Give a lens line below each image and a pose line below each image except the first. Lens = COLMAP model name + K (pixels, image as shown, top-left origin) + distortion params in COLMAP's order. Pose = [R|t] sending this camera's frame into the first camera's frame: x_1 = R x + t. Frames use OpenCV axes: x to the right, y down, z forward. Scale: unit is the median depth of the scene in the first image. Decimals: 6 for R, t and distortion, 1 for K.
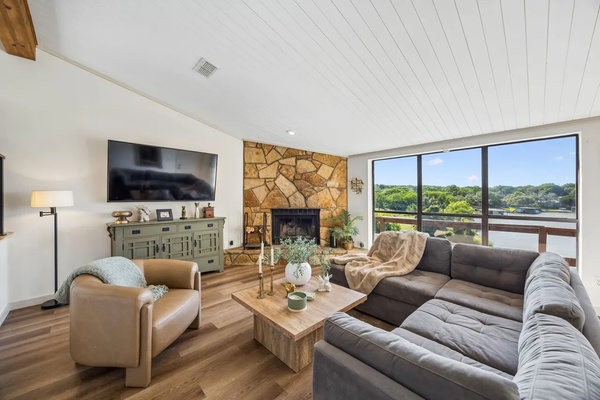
lens RADIAL K [[225.4, 0, 307.6], [0, 225.4, 195.9], [0, 0, 1]] dist [0.002496, 0.000087]
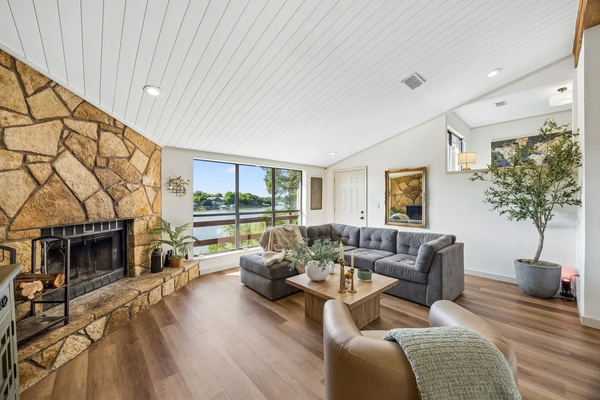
lens RADIAL K [[230.0, 0, 294.2], [0, 230.0, 196.0], [0, 0, 1]] dist [-0.014099, -0.000134]
pose [[0.063678, 0.018661, 0.997796, -0.555328], [0.000350, 0.999825, -0.018721, 0.006266], [-0.997970, 0.001541, 0.063660, 0.509905]]
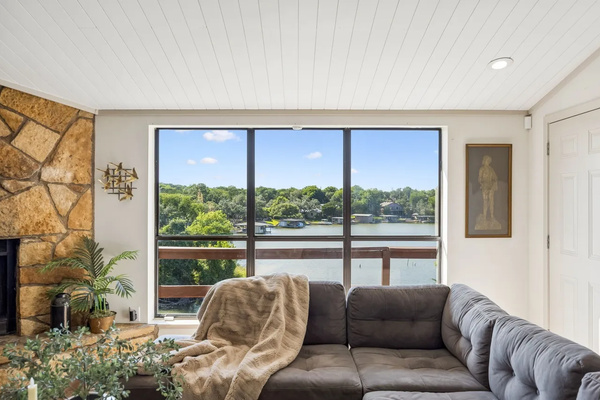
lens RADIAL K [[449.6, 0, 294.0], [0, 449.6, 198.4], [0, 0, 1]] dist [-0.006216, 0.004794]
pose [[0.707268, 0.011482, 0.706852, -0.152759], [-0.006559, 0.999932, -0.009679, -0.005570], [-0.706915, 0.002210, 0.707295, 0.143057]]
